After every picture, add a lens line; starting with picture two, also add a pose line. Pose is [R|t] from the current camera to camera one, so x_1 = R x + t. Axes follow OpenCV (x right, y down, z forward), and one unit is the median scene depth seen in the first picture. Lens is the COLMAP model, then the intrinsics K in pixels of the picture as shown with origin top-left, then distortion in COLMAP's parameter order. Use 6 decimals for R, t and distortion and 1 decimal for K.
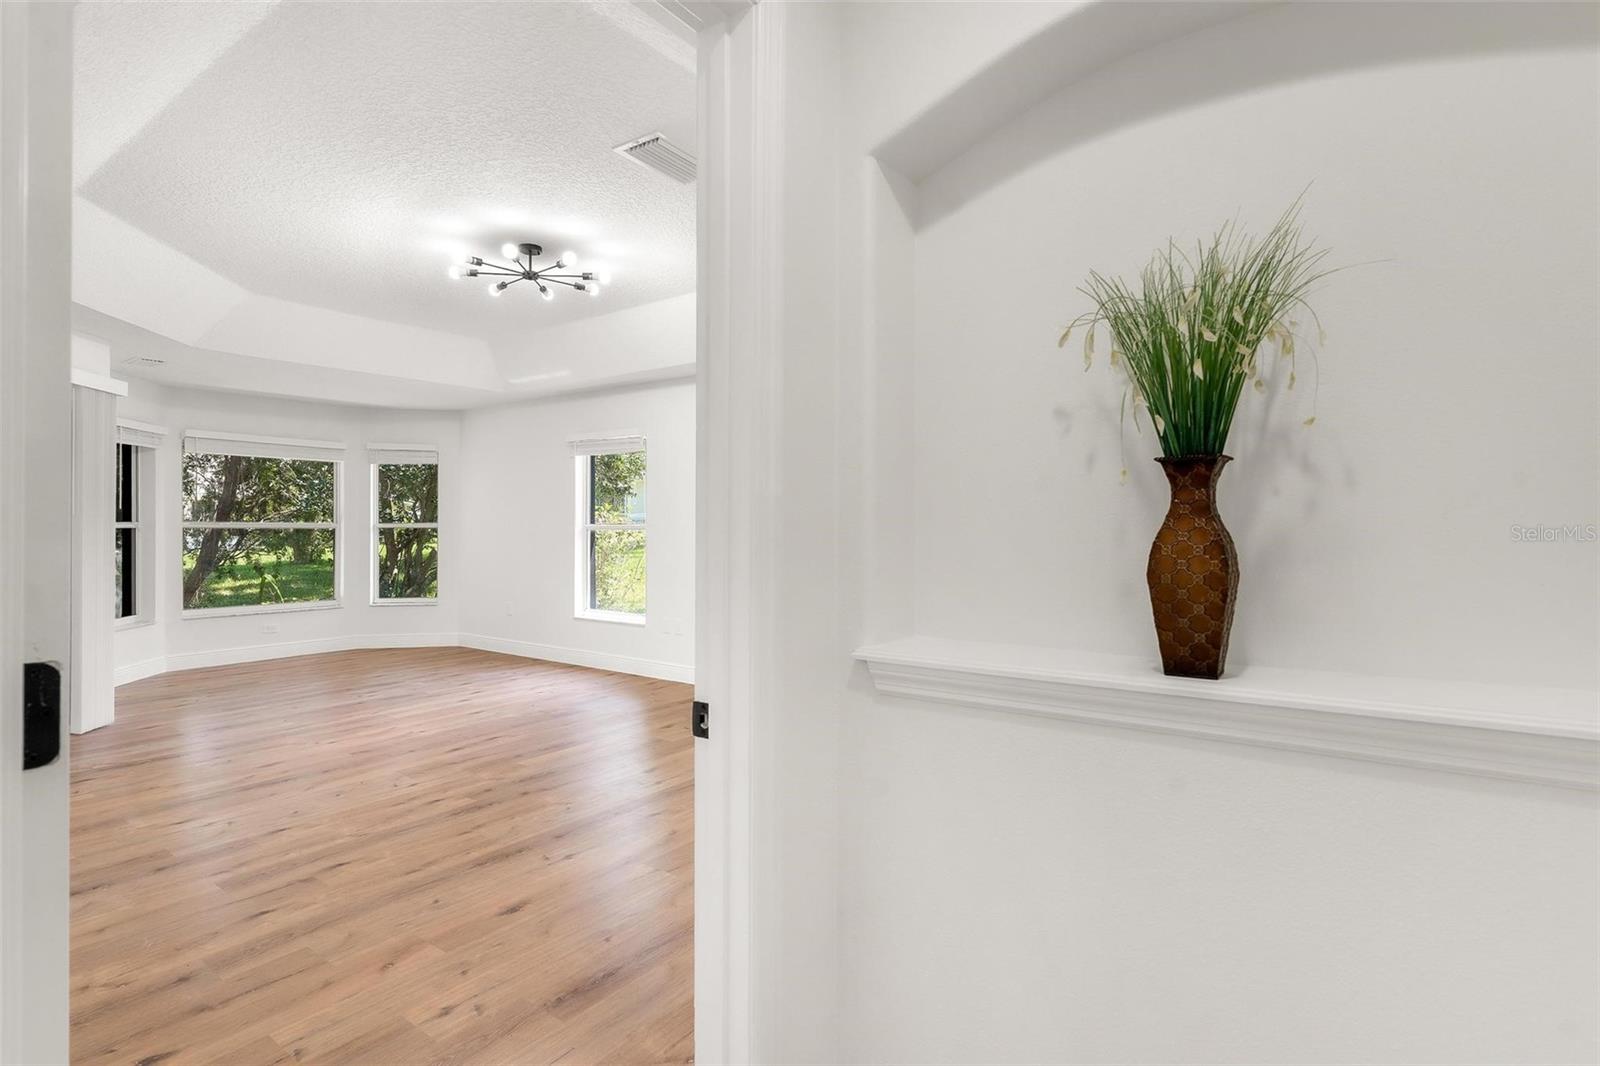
lens RADIAL K [[779.2, 0, 795.7], [0, 779.2, 529.3], [0, 0, 1]] dist [-0.003273, 0.000016]
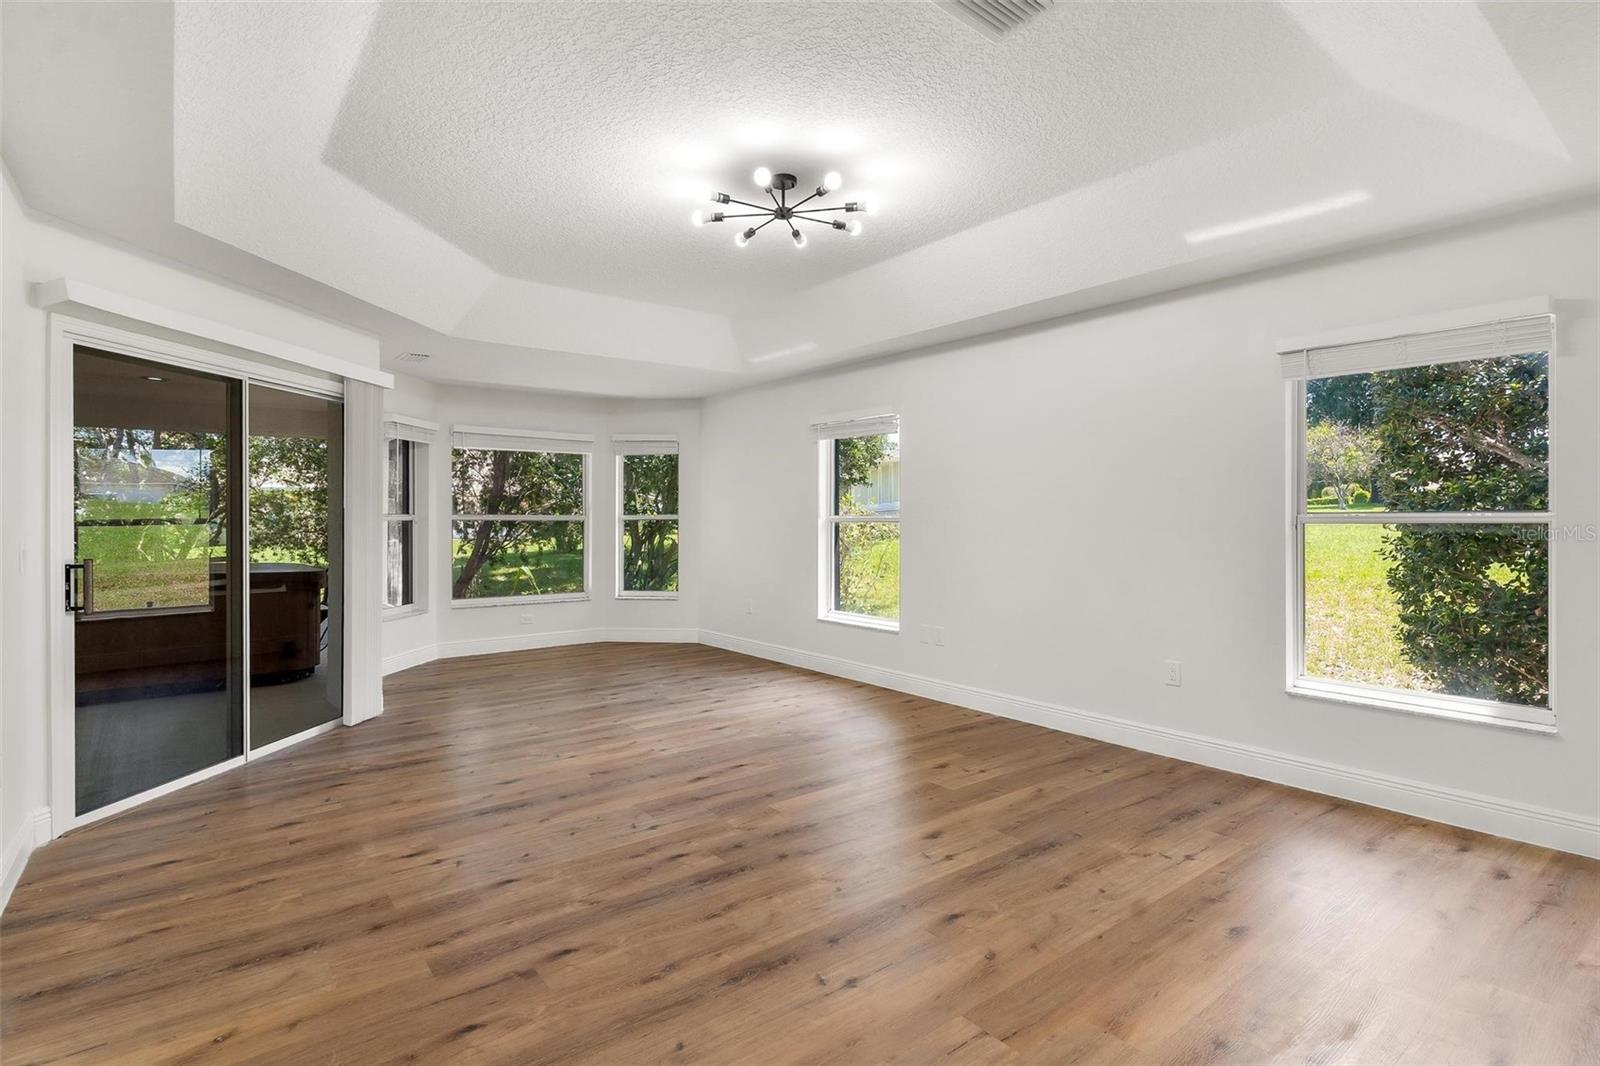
lens RADIAL K [[779.2, 0, 795.7], [0, 779.2, 529.3], [0, 0, 1]] dist [-0.003273, 0.000016]
pose [[0.961085, 0.003954, -0.276226, -0.073114], [-0.001145, 0.999946, 0.010332, -0.000634], [0.276252, -0.009613, 0.961037, 0.154137]]
